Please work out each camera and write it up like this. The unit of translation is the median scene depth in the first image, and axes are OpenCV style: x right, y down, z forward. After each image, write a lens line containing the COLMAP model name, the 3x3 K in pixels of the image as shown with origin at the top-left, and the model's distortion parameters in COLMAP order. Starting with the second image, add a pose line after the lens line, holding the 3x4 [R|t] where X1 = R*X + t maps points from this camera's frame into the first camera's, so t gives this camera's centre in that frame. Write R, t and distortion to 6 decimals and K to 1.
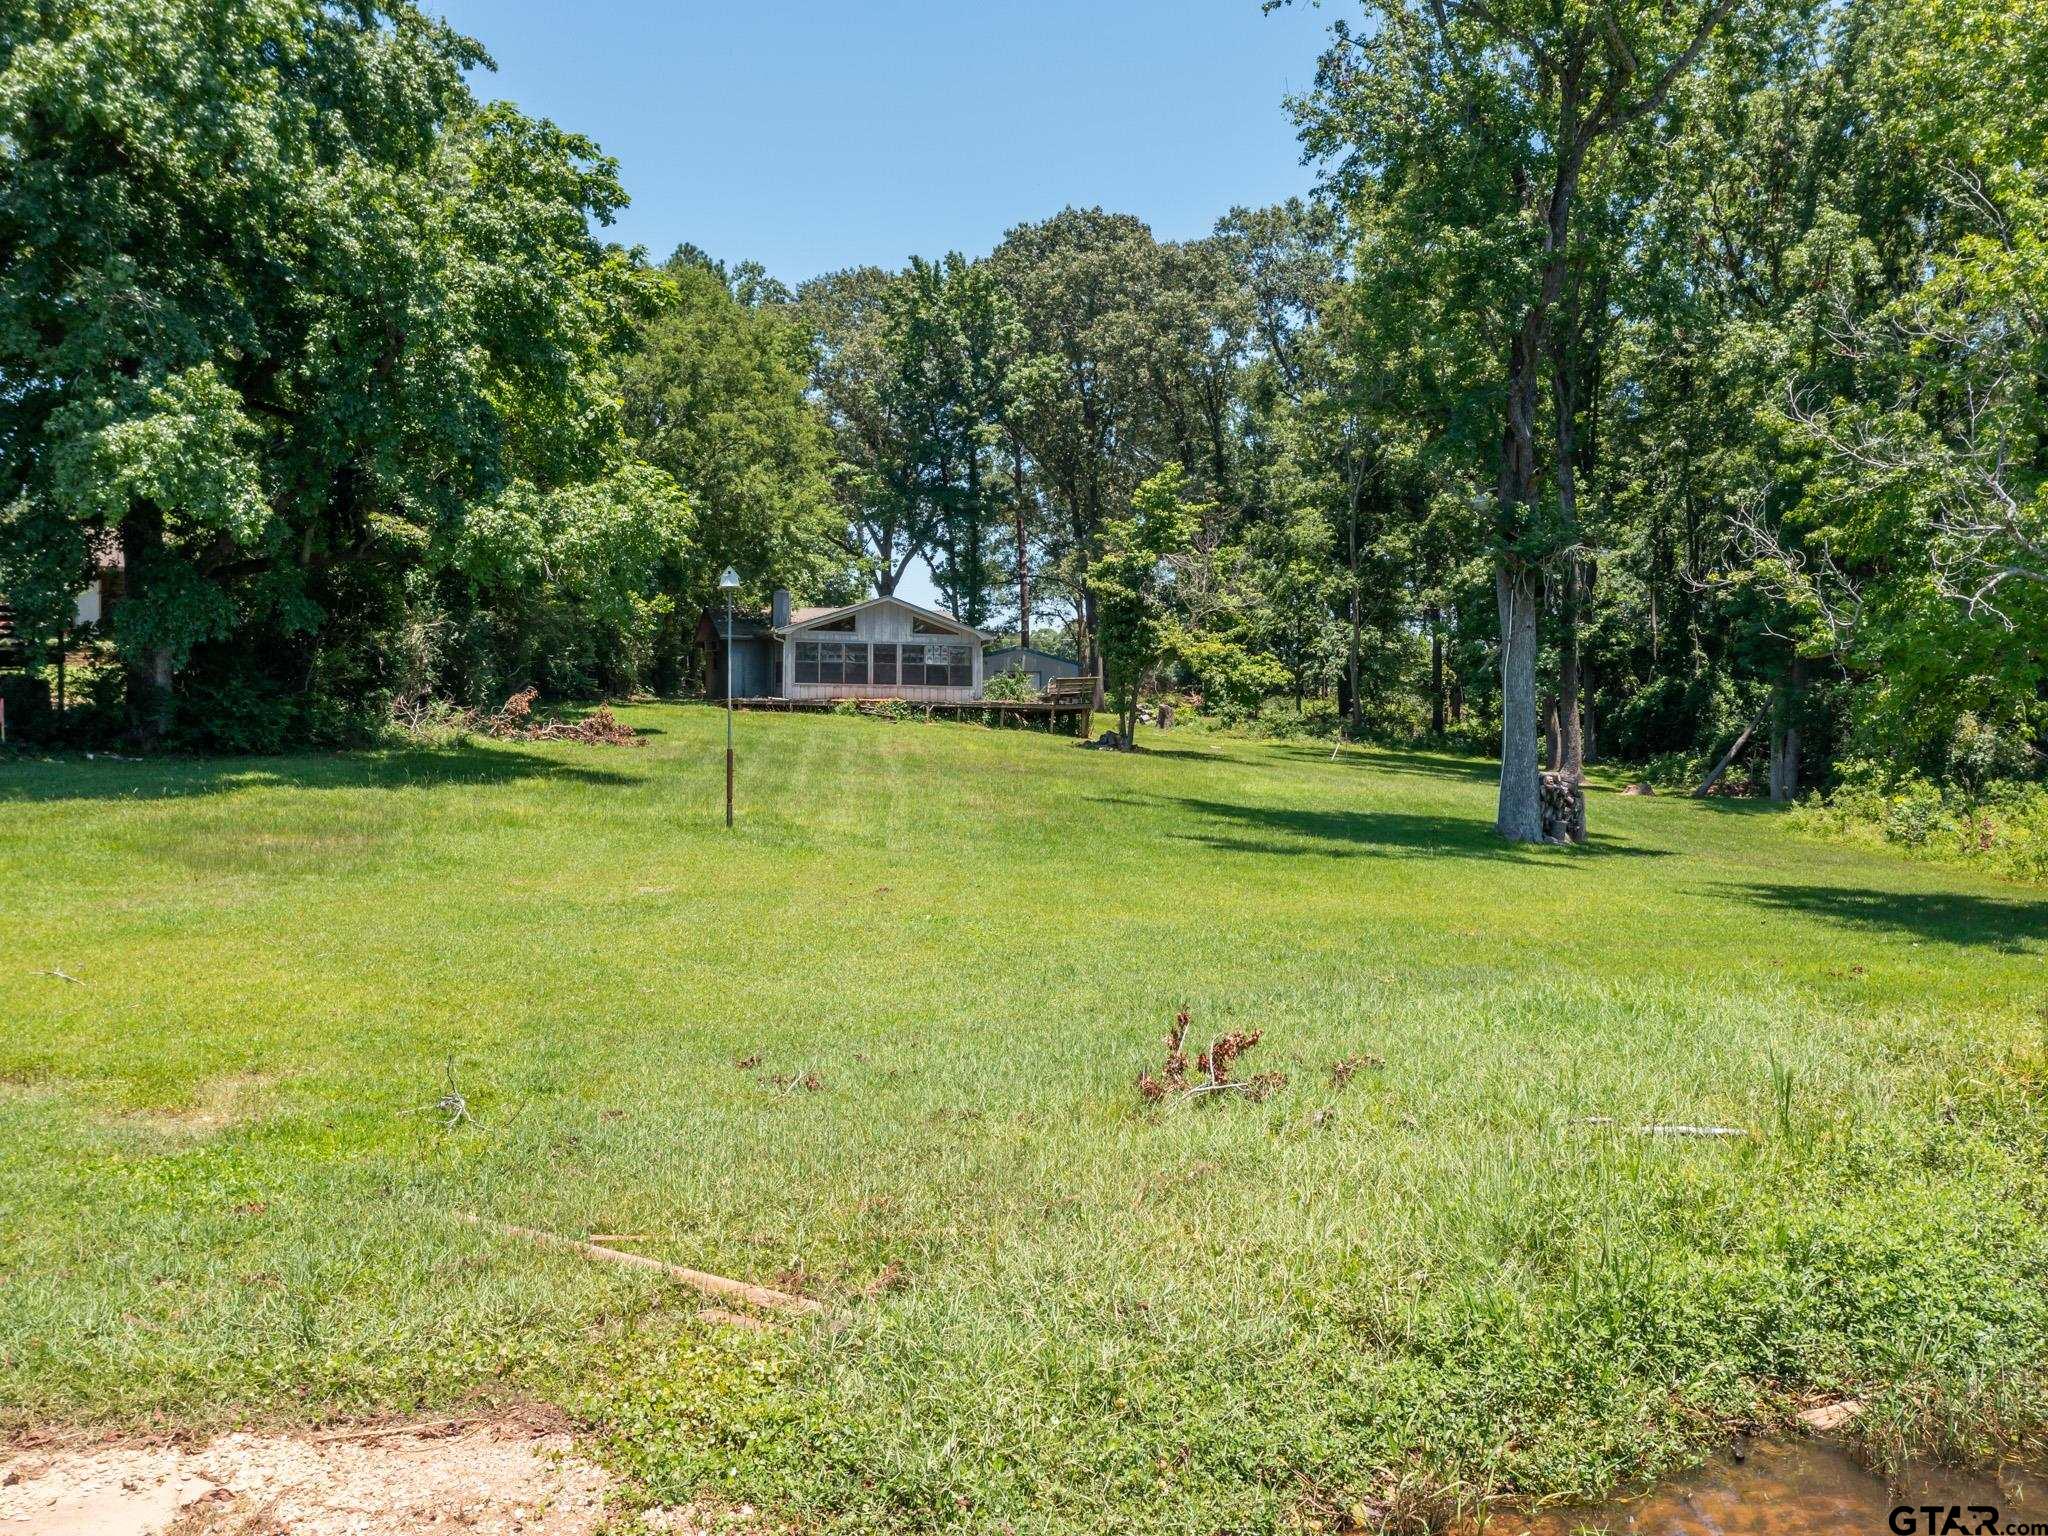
lens RADIAL K [[1725.7, 0, 1024.0], [0, 1725.7, 768.0], [0, 0, 1]] dist [-0.007798, 0.012658]
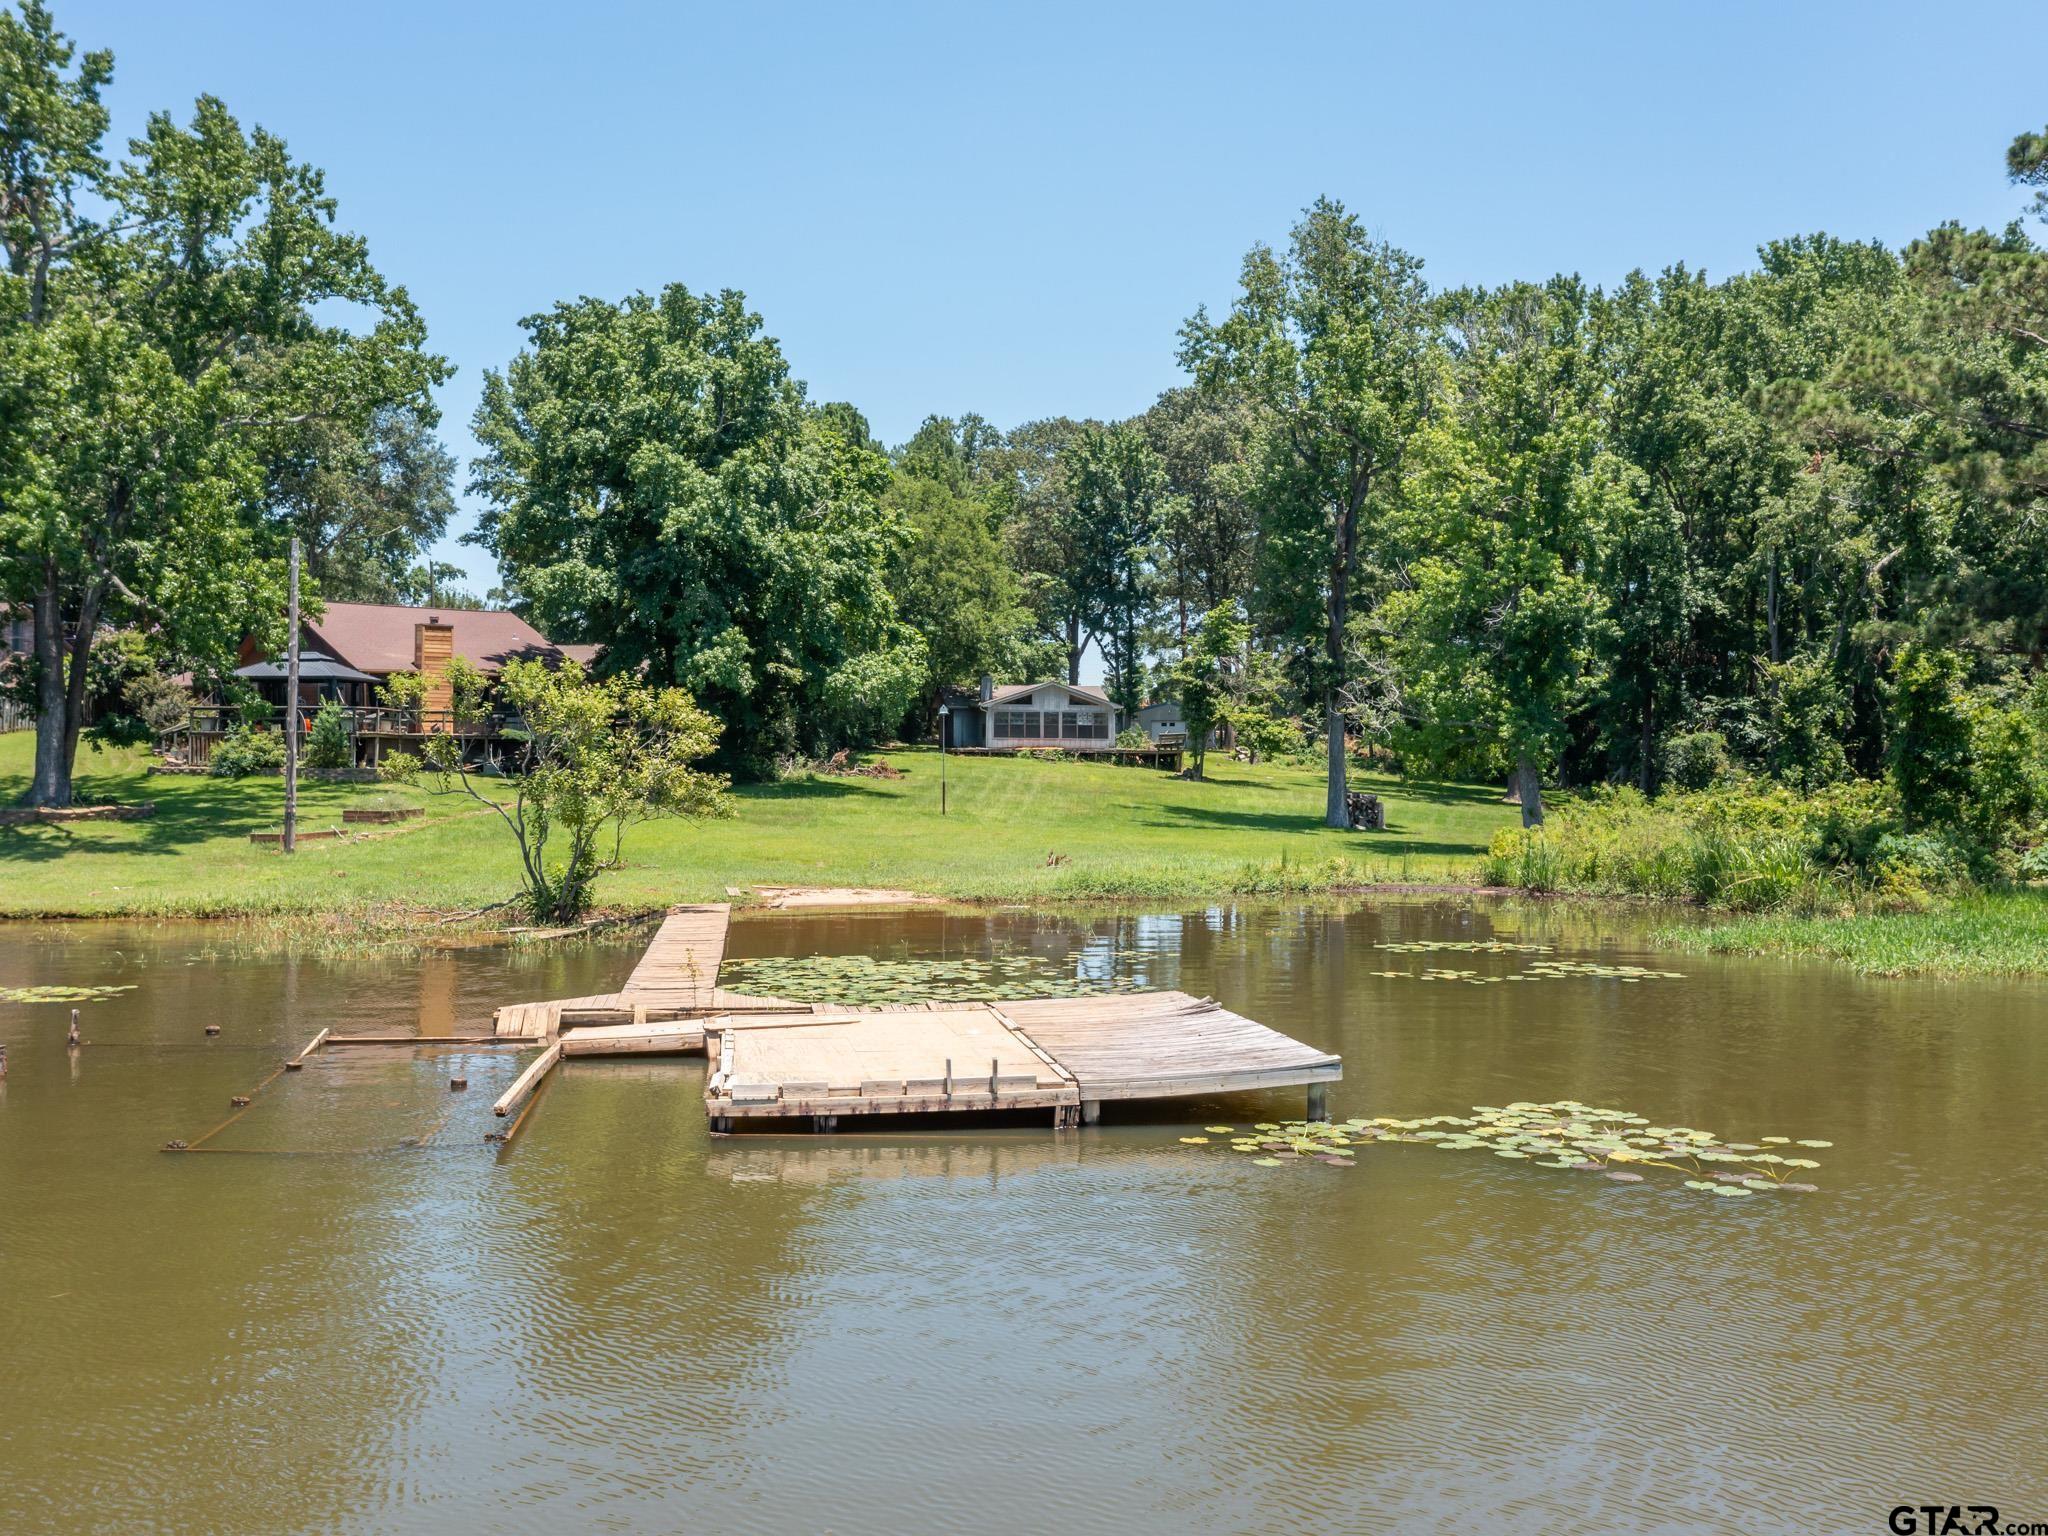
lens RADIAL K [[1706.6, 0, 959.7], [0, 1706.6, 775.3], [0, 0, 1]] dist [-0.002618, 0.013675]
pose [[0.984800, -0.002325, -0.173679, 0.109038], [0.000352, 0.999935, -0.011389, 0.002929], [0.173695, 0.011155, 0.984736, -0.550139]]
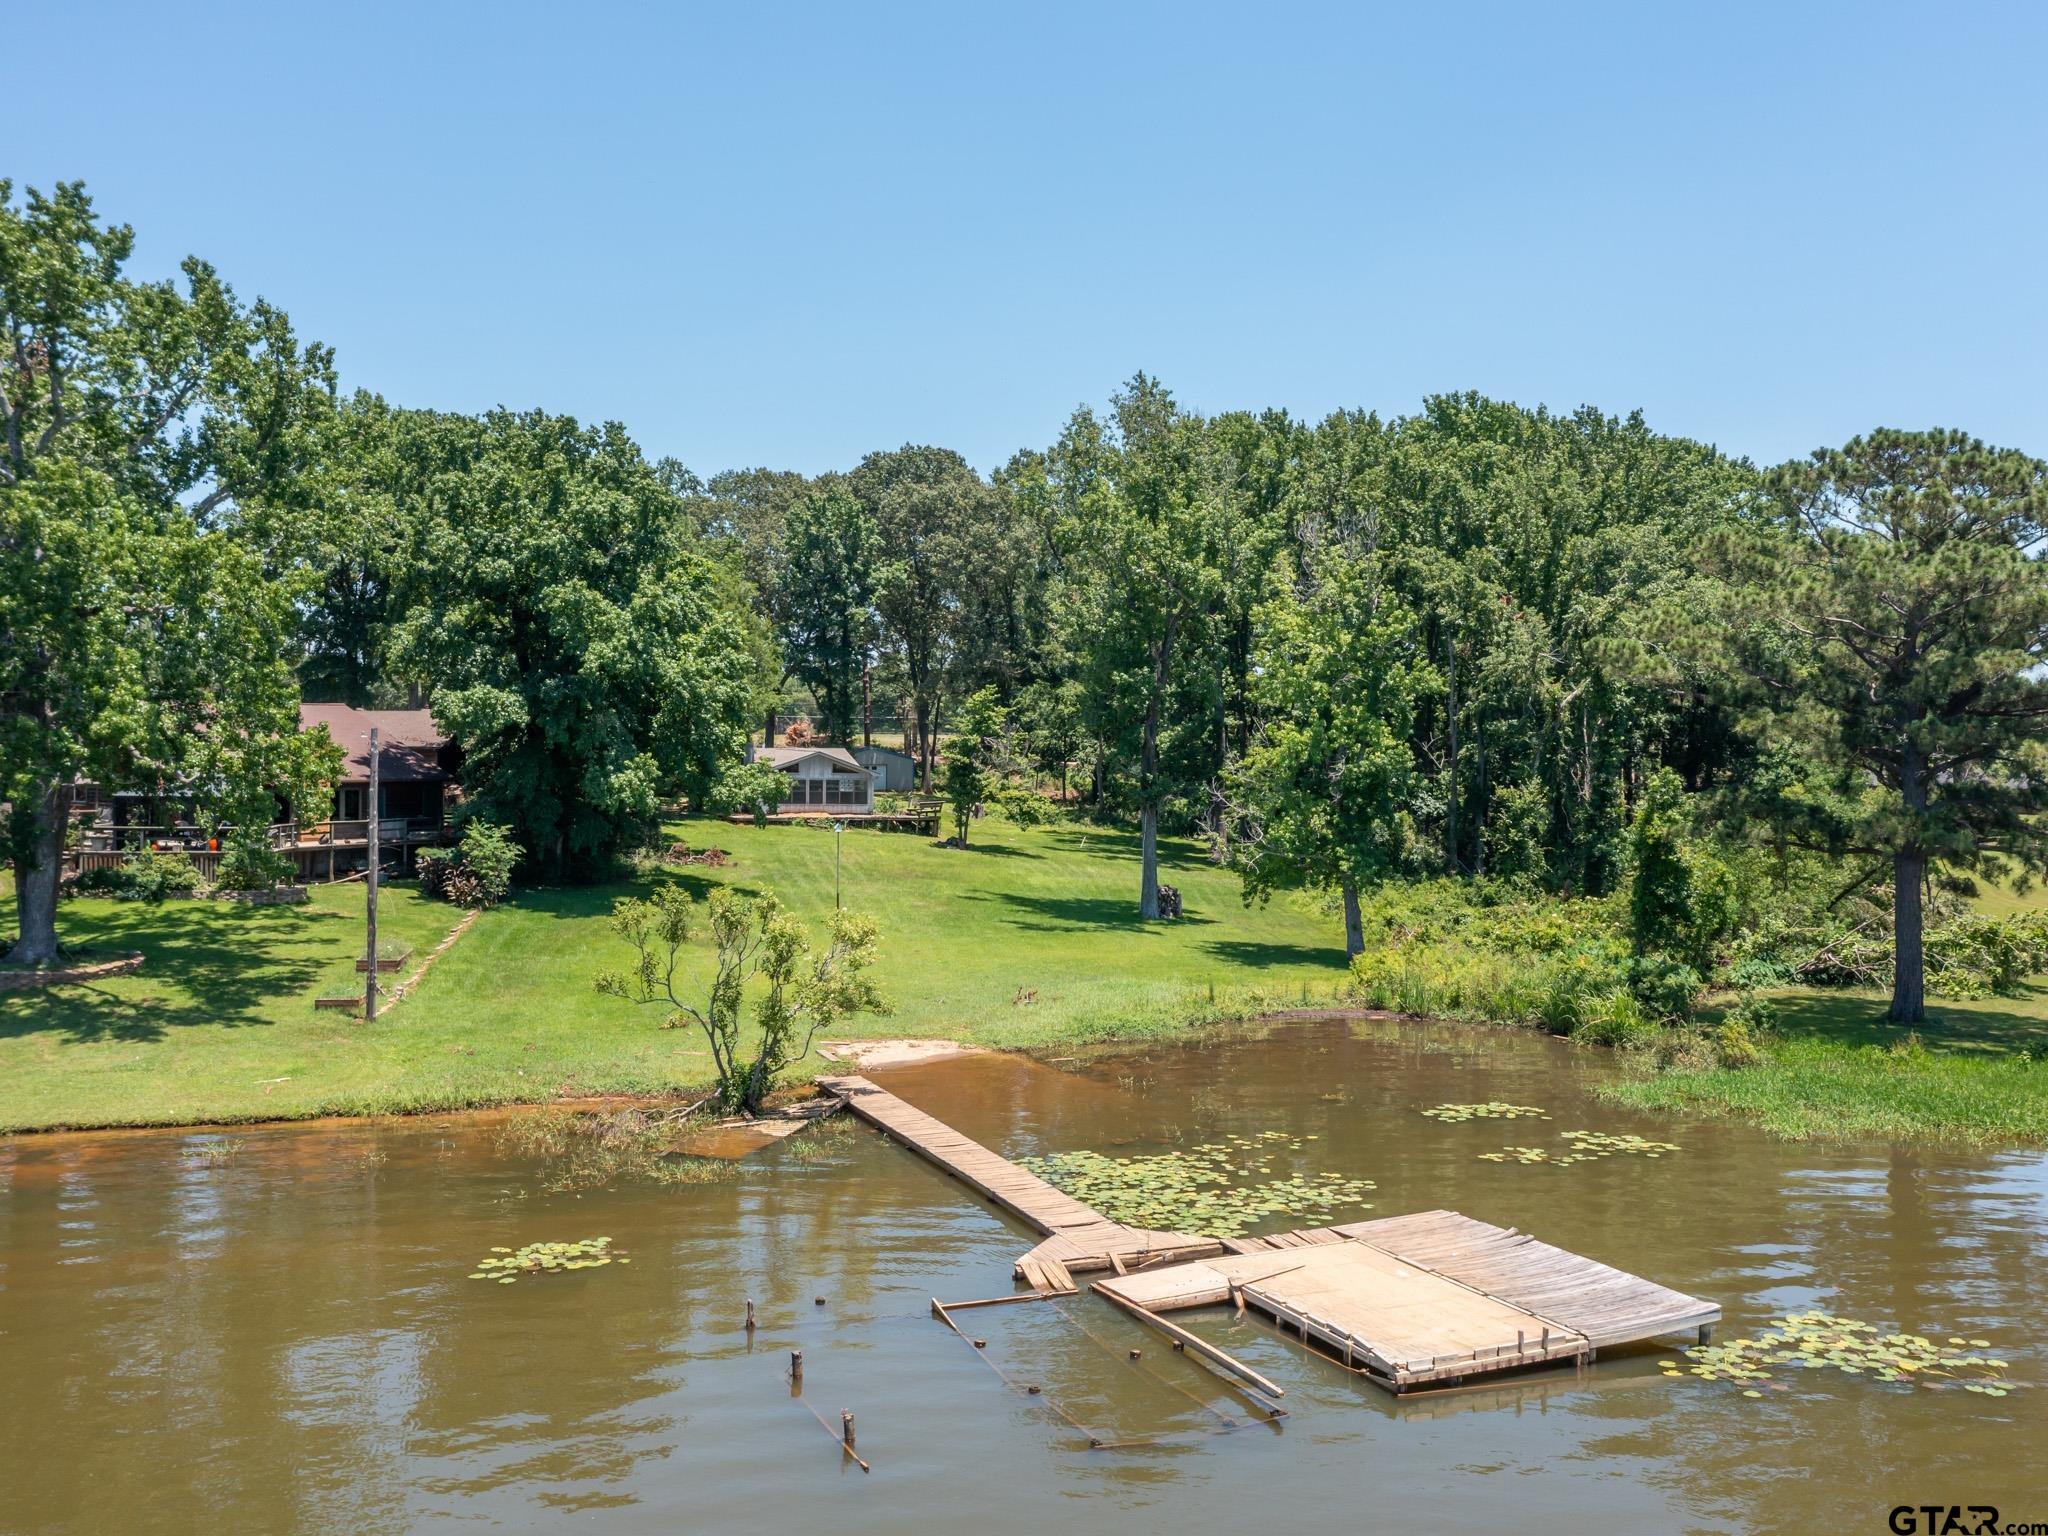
lens RADIAL K [[1706.6, 0, 959.7], [0, 1706.6, 775.3], [0, 0, 1]] dist [-0.002618, 0.013675]
pose [[0.996021, 0.001425, 0.089102, -0.092093], [-0.001724, 0.999993, 0.003274, -0.084210], [-0.089097, -0.003415, 0.996017, -0.679368]]
